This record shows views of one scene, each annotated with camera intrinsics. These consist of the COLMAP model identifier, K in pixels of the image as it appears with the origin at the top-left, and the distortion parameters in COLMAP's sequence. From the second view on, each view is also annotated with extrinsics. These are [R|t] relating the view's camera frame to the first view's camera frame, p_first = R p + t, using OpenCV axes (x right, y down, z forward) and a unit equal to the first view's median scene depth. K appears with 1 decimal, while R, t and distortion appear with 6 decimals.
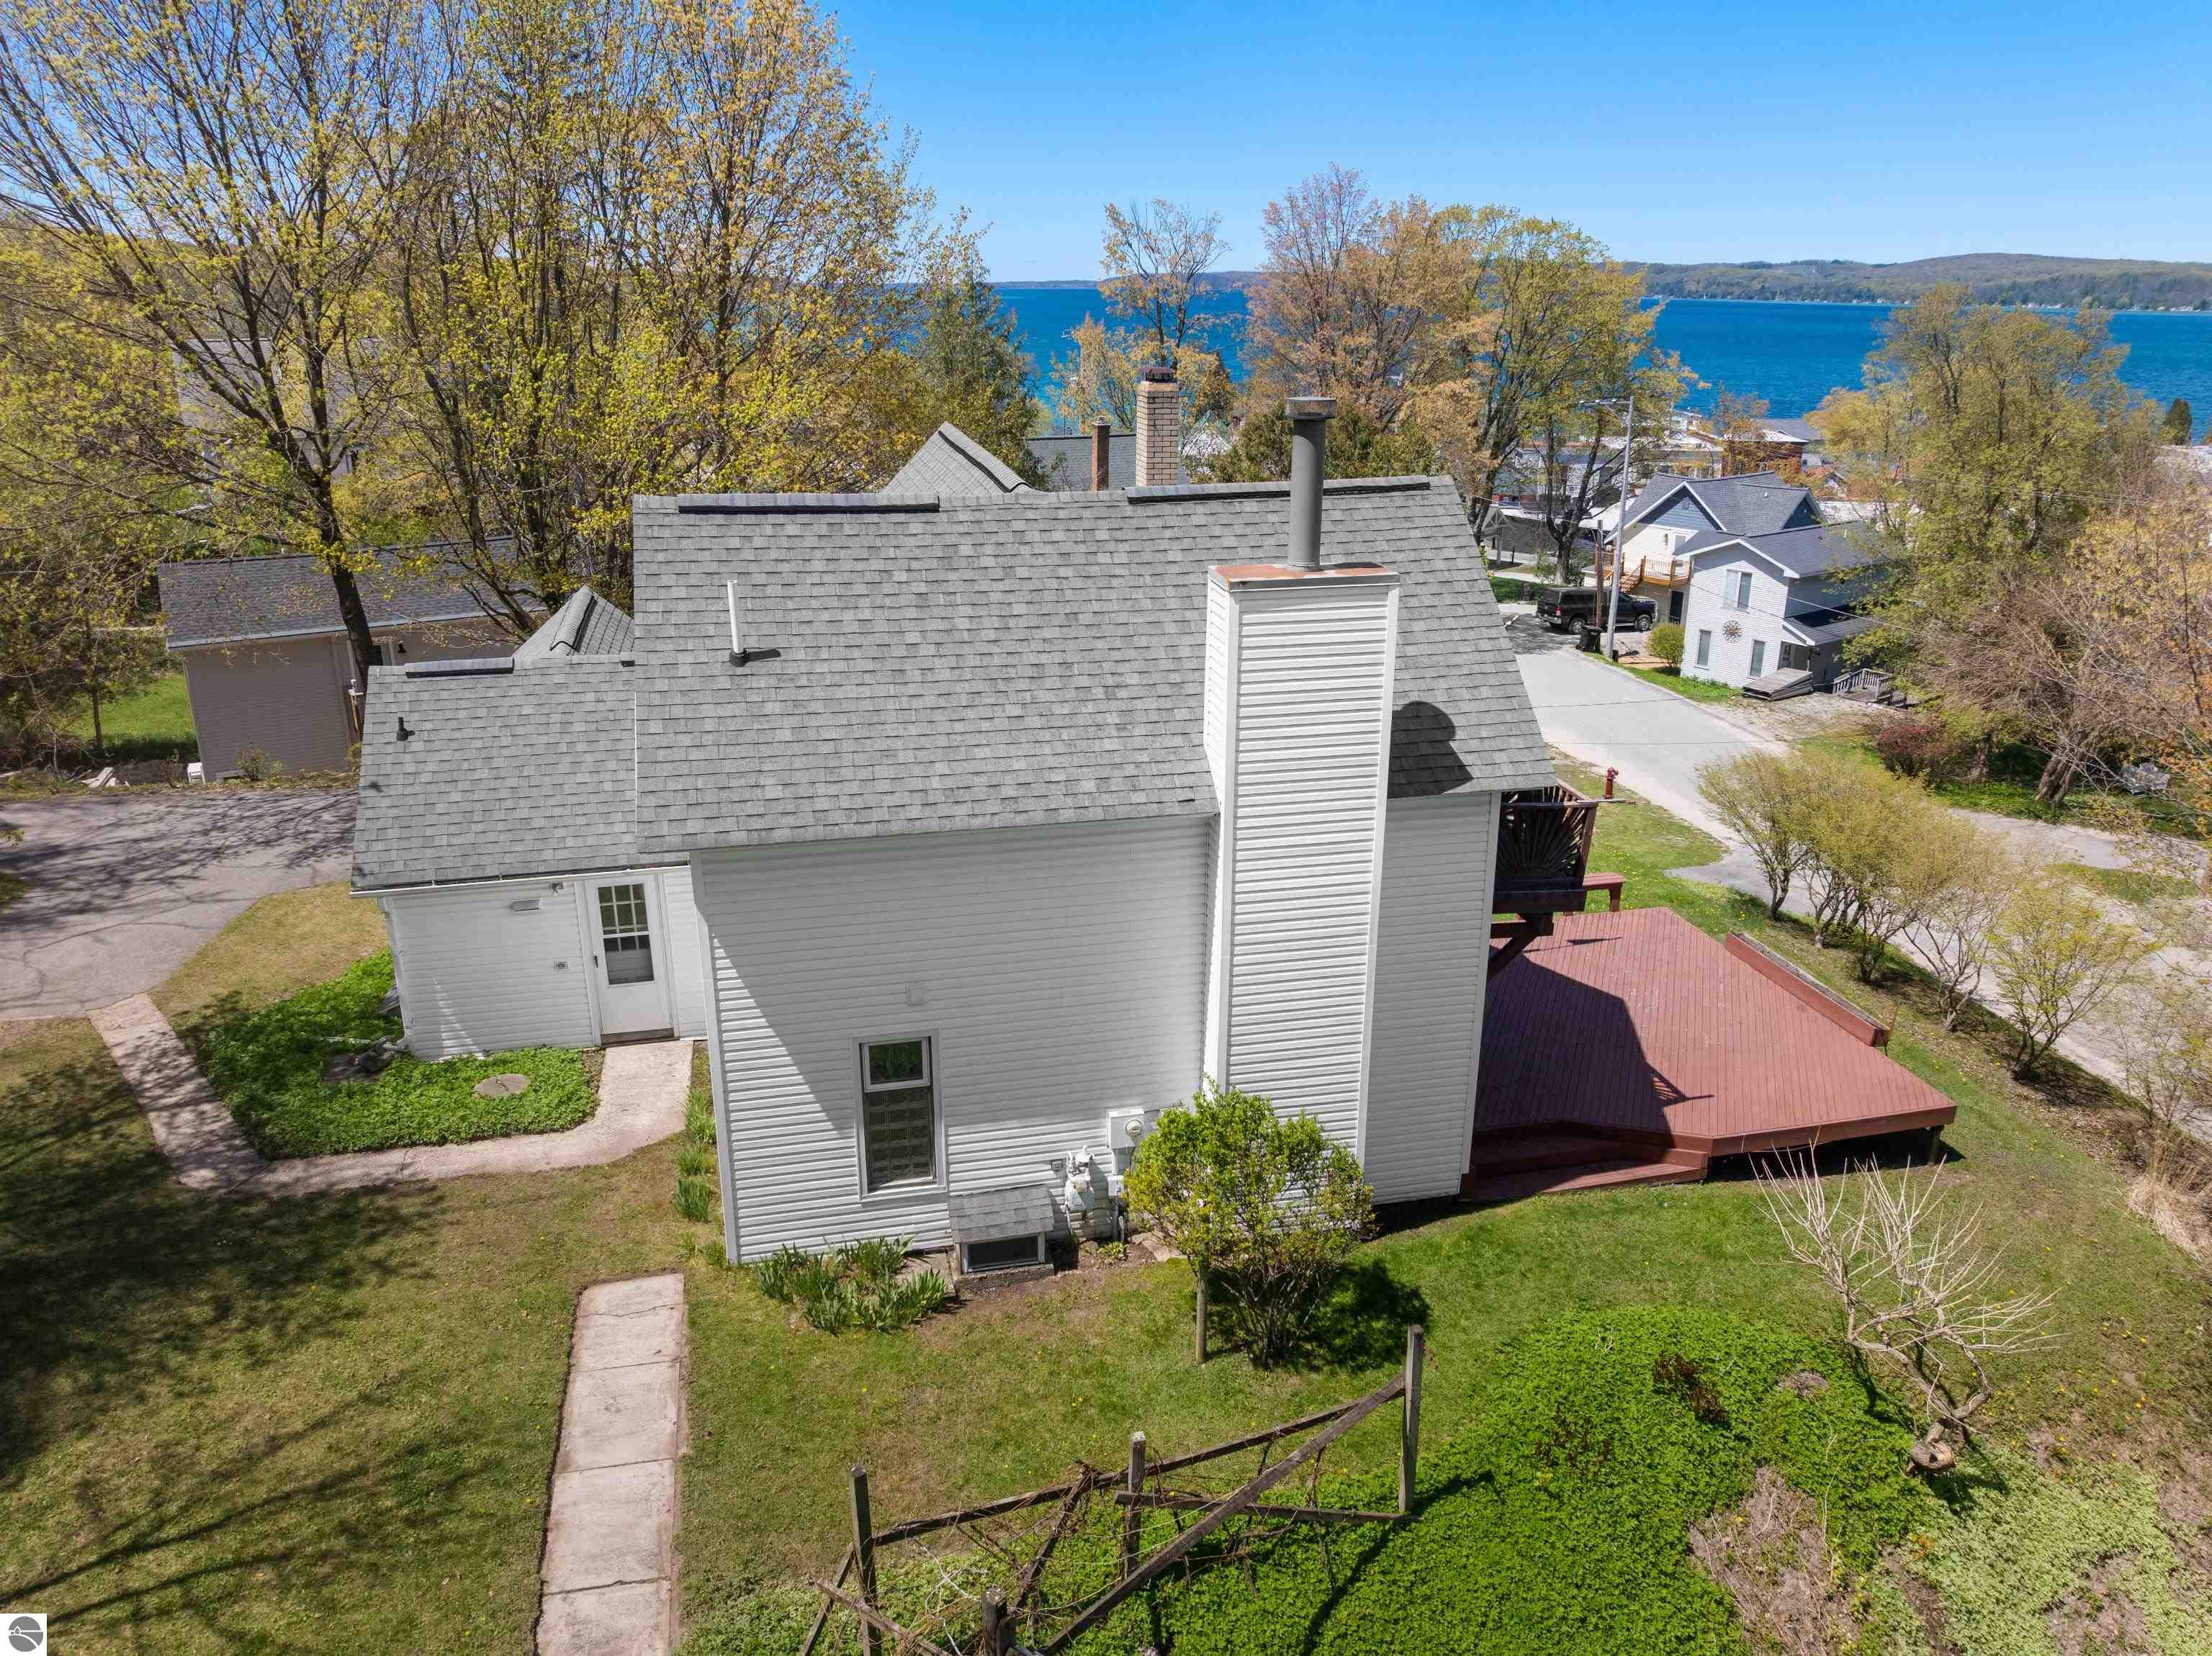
lens RADIAL K [[1569.9, 0, 1106.0], [0, 1569.9, 828.0], [0, 0, 1]] dist [-0.031723, 0.000117]
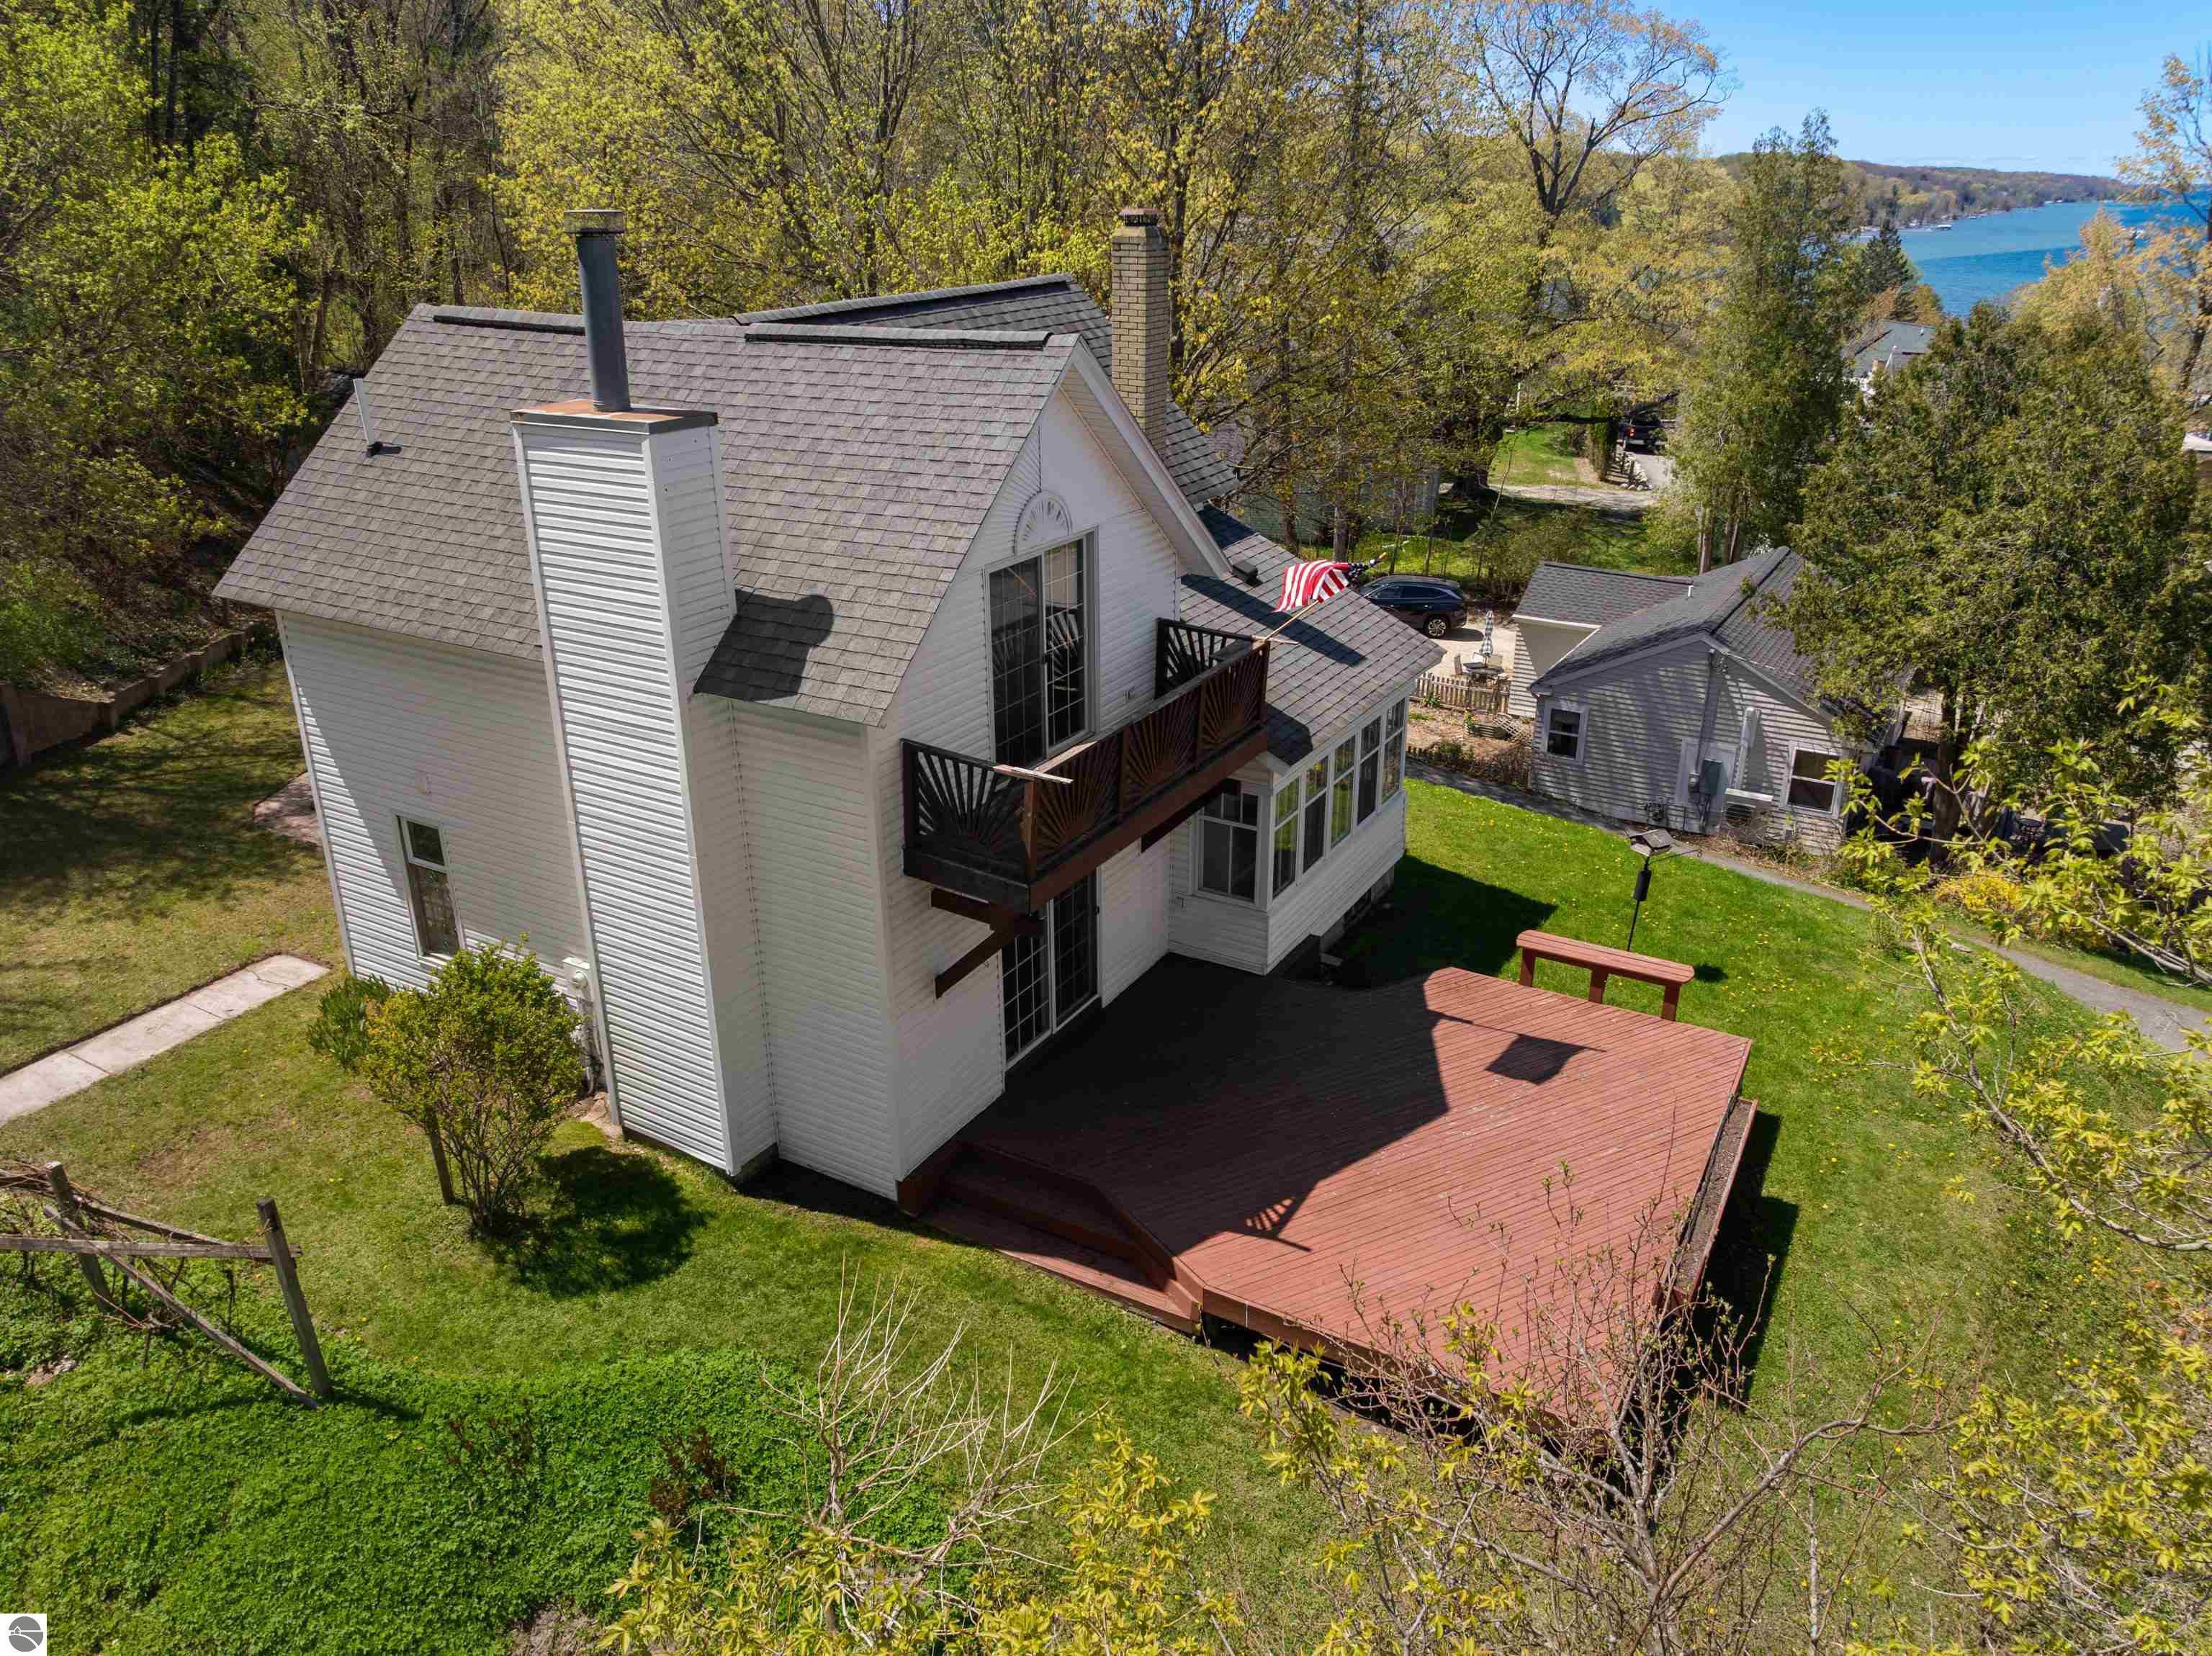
lens RADIAL K [[1569.9, 0, 1106.0], [0, 1569.9, 828.0], [0, 0, 1]] dist [-0.031723, 0.000117]
pose [[0.735975, 0.257881, -0.625969, 0.863229], [-0.219992, 0.965531, 0.139118, -0.110576], [0.640269, 0.035321, 0.767339, 0.468020]]
